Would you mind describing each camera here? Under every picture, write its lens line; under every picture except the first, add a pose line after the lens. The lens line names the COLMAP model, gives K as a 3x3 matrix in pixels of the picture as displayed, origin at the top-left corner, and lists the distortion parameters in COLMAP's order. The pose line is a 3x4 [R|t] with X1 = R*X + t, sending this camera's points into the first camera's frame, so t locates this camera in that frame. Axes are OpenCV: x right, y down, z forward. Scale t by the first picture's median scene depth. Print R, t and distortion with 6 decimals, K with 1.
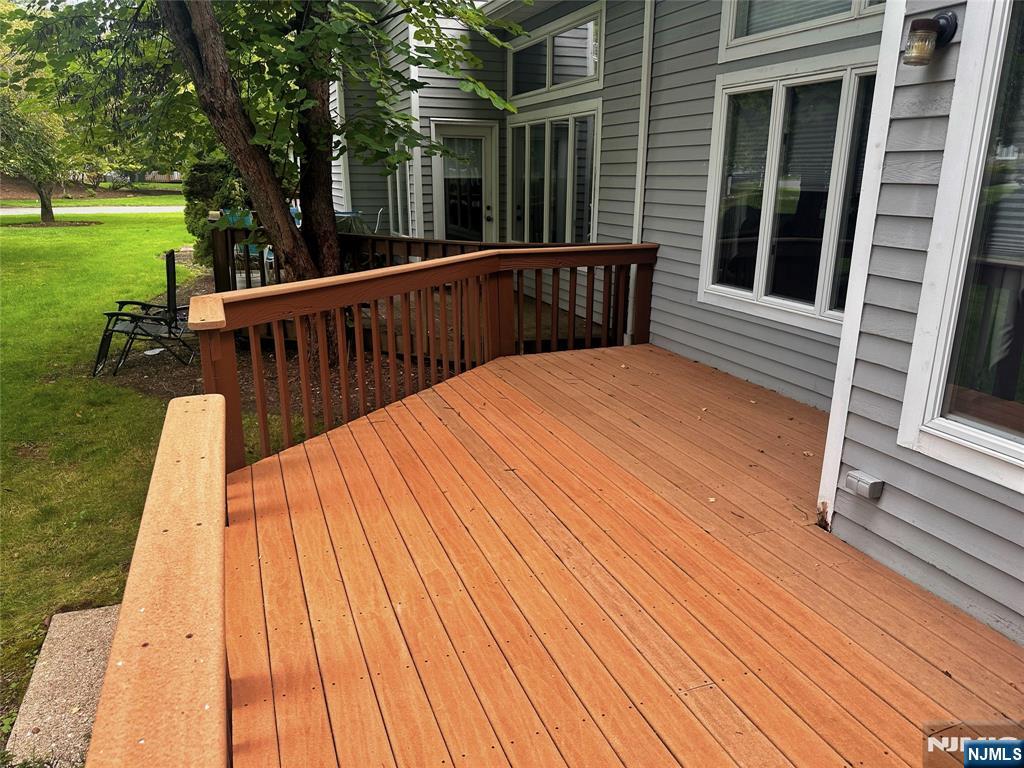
lens RADIAL K [[728.8, 0, 523.0], [0, 728.8, 391.8], [0, 0, 1]] dist [0.000045, -0.010372]
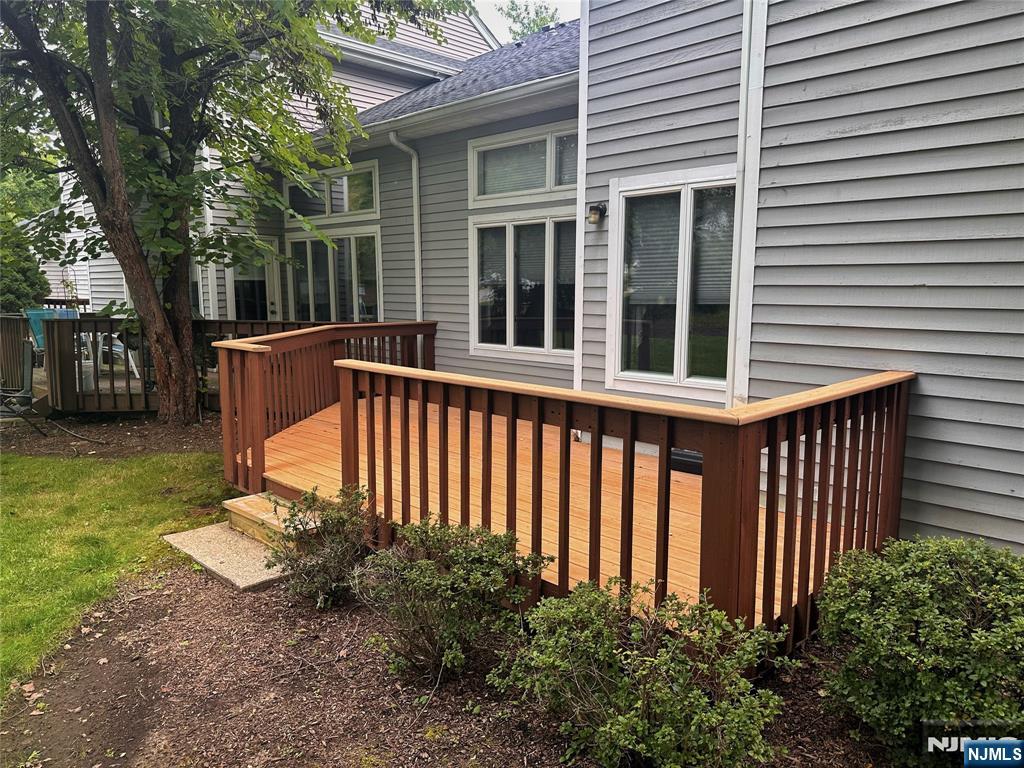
lens RADIAL K [[728.8, 0, 507.1], [0, 728.8, 381.0], [0, 0, 1]] dist [0.000045, -0.010372]
pose [[0.914899, -0.052496, 0.400255, -0.315030], [0.114774, 0.984416, -0.133236, 0.148155], [-0.387023, 0.167836, 0.906667, -0.428865]]
